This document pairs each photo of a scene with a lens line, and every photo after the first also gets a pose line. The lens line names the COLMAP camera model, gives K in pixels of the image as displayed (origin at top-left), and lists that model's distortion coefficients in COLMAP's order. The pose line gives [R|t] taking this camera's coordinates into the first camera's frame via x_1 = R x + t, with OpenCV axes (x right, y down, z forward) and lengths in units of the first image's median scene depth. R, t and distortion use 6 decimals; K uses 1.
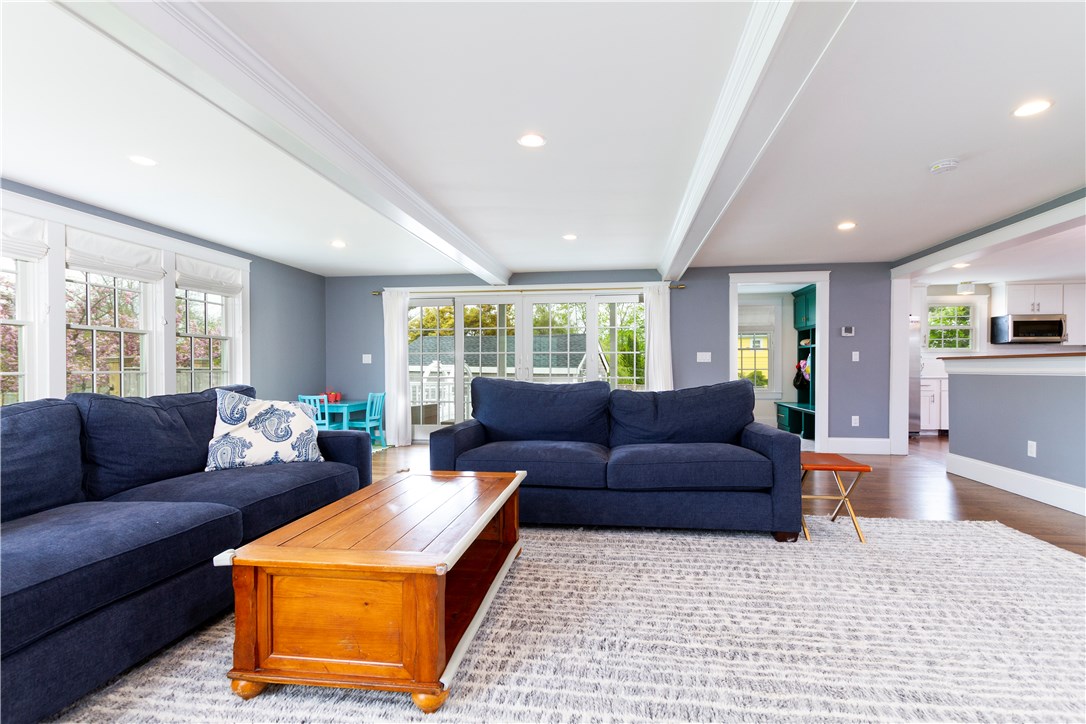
lens RADIAL K [[516.9, 0, 543.6], [0, 516.9, 368.0], [0, 0, 1]] dist [0.011235, -0.000444]
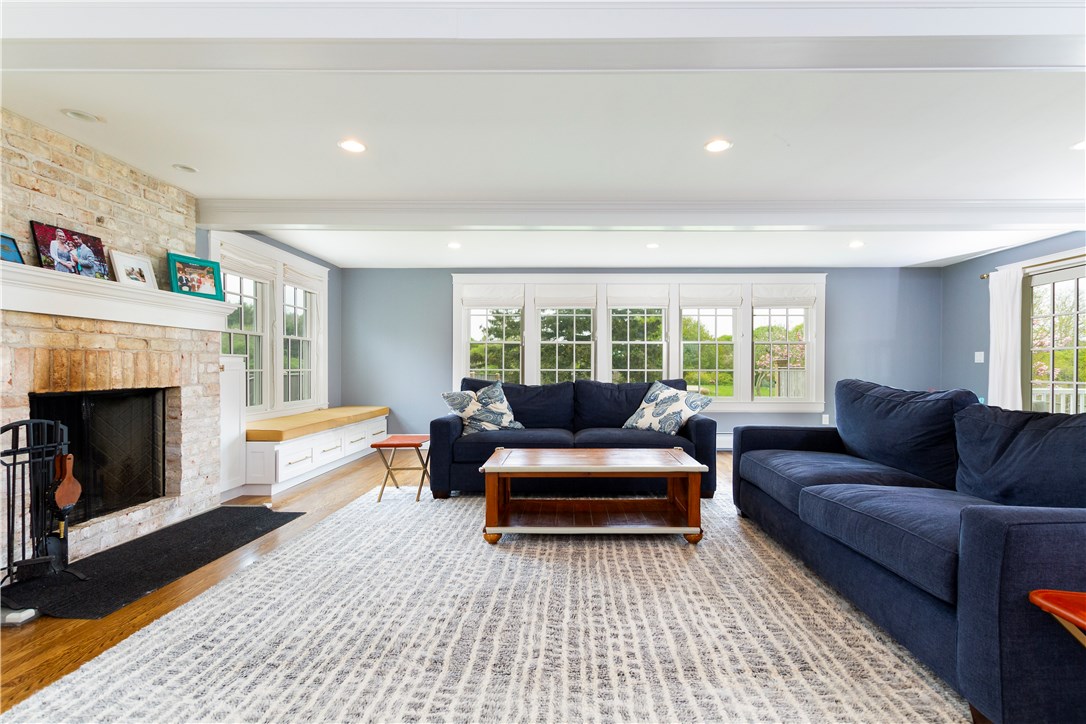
lens RADIAL K [[516.9, 0, 566.6], [0, 516.9, 368.2], [0, 0, 1]] dist [0.011235, -0.000444]
pose [[0.098755, 0.005249, -0.995098, 1.094315], [-0.004082, 0.999980, 0.004870, -0.005085], [0.995103, 0.003581, 0.098774, 0.683886]]
